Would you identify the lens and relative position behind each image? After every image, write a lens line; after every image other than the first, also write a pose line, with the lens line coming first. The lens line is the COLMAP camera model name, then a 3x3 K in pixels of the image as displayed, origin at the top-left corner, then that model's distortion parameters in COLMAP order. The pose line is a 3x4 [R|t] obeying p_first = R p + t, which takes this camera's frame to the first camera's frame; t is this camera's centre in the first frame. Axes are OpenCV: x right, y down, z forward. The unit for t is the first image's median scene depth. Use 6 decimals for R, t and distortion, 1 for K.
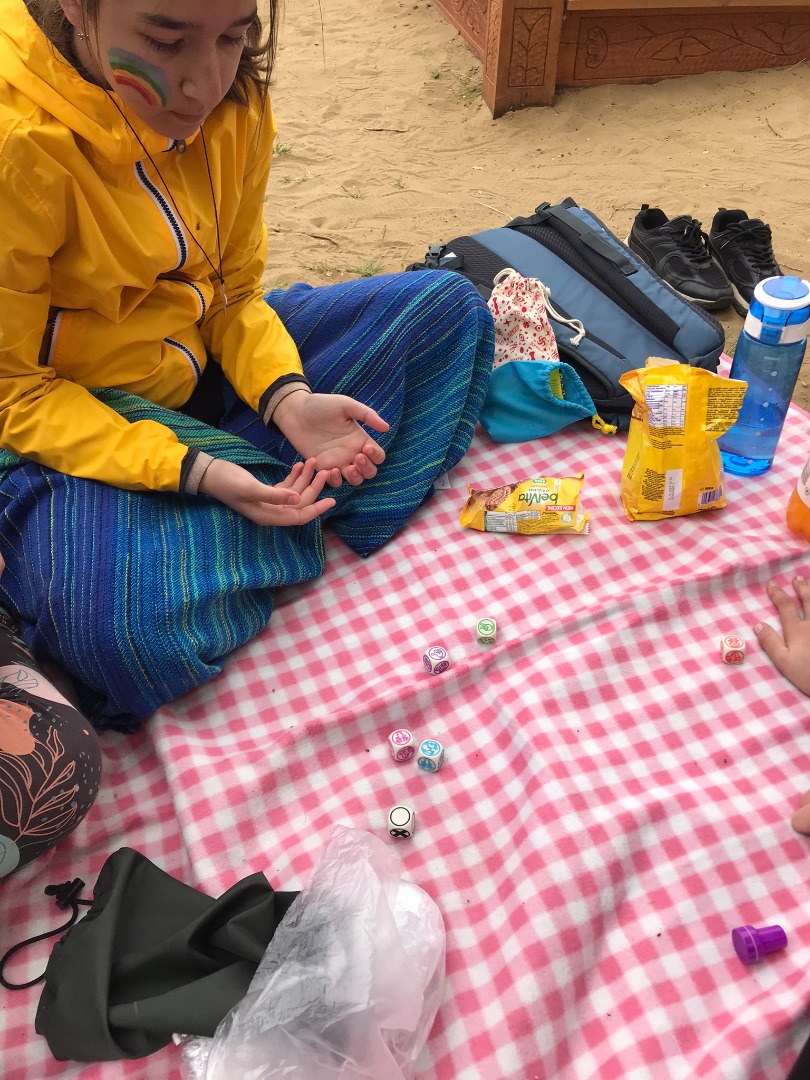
lens RADIAL K [[888.1, 0, 407.4], [0, 888.1, 540.7], [0, 0, 1]] dist [0.023216, -0.009329]
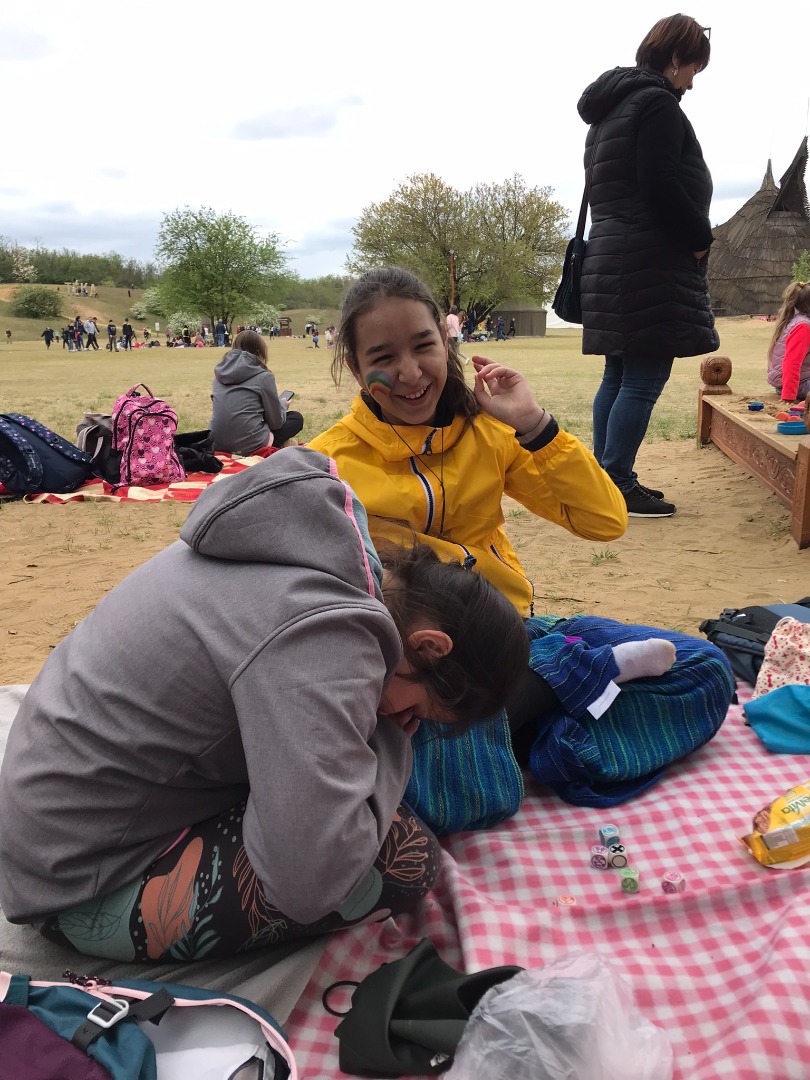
lens RADIAL K [[888.1, 0, 397.4], [0, 888.1, 535.1], [0, 0, 1]] dist [0.023216, -0.009329]
pose [[0.930178, 0.061319, -0.361952, 0.051607], [-0.228130, 0.869019, -0.439048, 0.256910], [0.287622, 0.490965, 0.822331, -0.210900]]
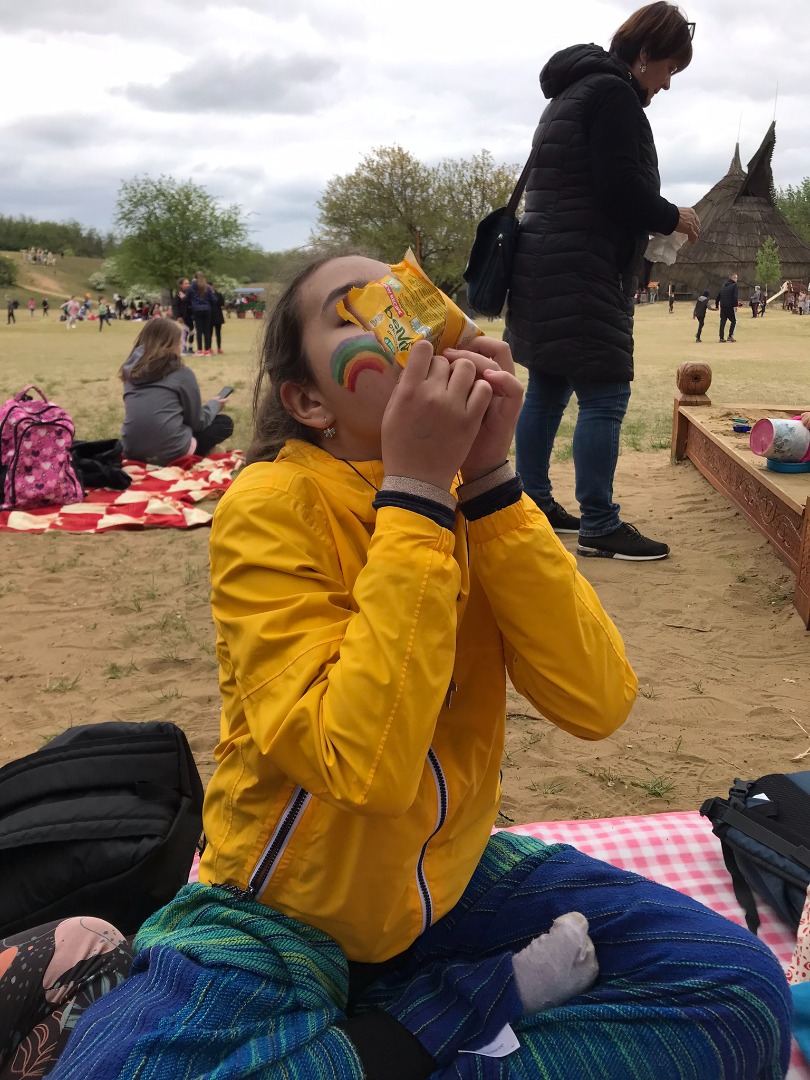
lens RADIAL K [[888.1, 0, 404.5], [0, 888.1, 533.3], [0, 0, 1]] dist [0.023216, -0.009329]
pose [[0.945518, 0.077798, -0.316138, -0.027718], [-0.215672, 0.877083, -0.429198, -0.122024], [0.243888, 0.473997, 0.846076, 0.097447]]
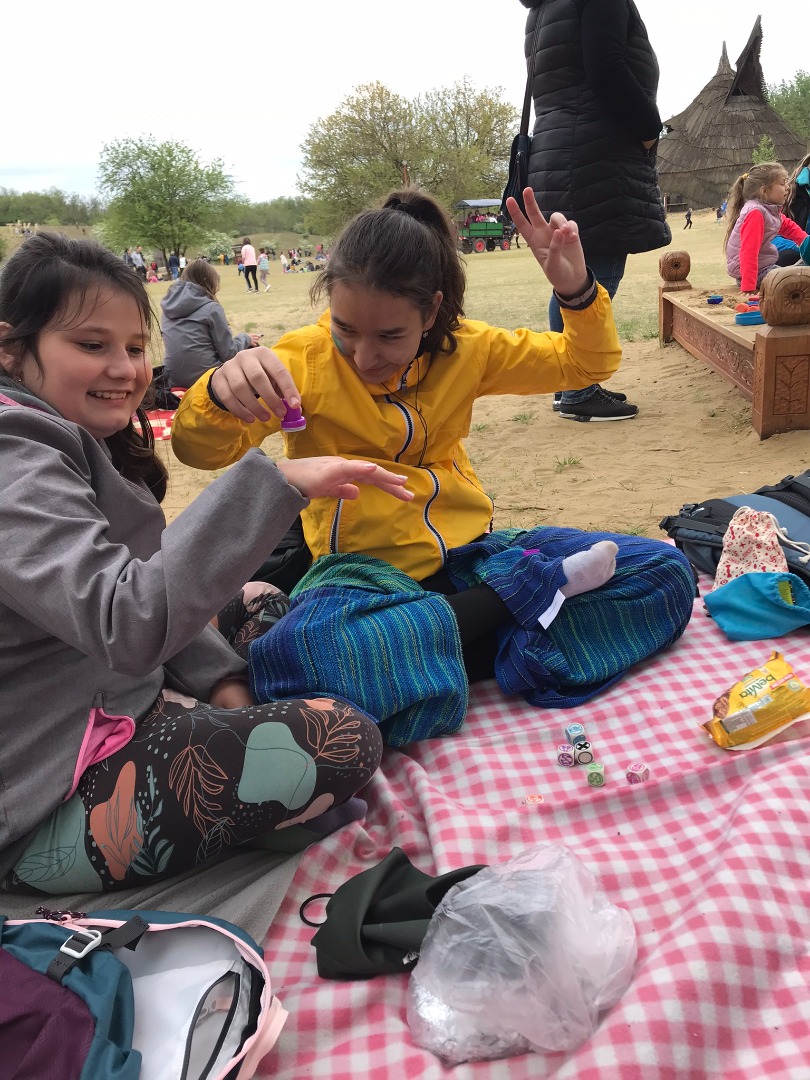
lens RADIAL K [[888.1, 0, 396.7], [0, 888.1, 535.4], [0, 0, 1]] dist [0.023216, -0.009329]
pose [[0.941543, 0.017528, -0.336437, 0.077424], [-0.148349, 0.918183, -0.367331, 0.252180], [0.302472, 0.395768, 0.867109, -0.186666]]
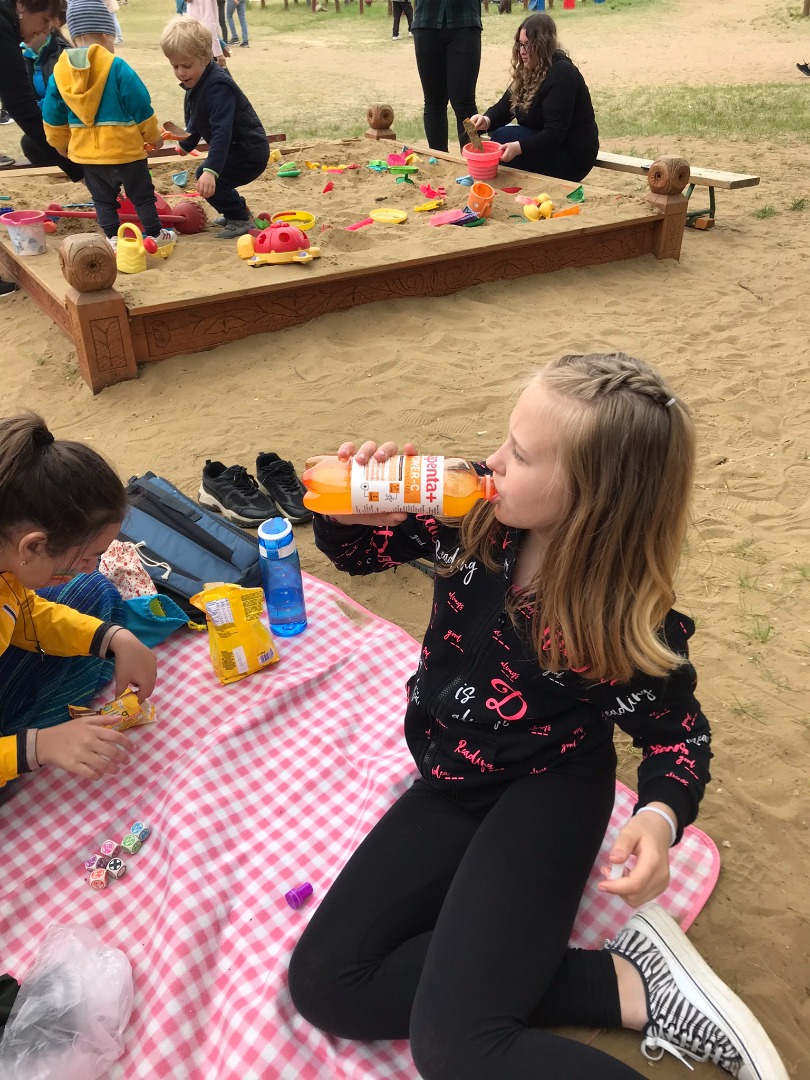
lens RADIAL K [[888.1, 0, 409.4], [0, 888.1, 545.4], [0, 0, 1]] dist [0.023216, -0.009329]
pose [[0.920034, -0.220372, 0.323995, 0.091621], [0.269540, 0.956086, -0.115096, 0.009924], [-0.284404, 0.193222, 0.939031, -0.535483]]
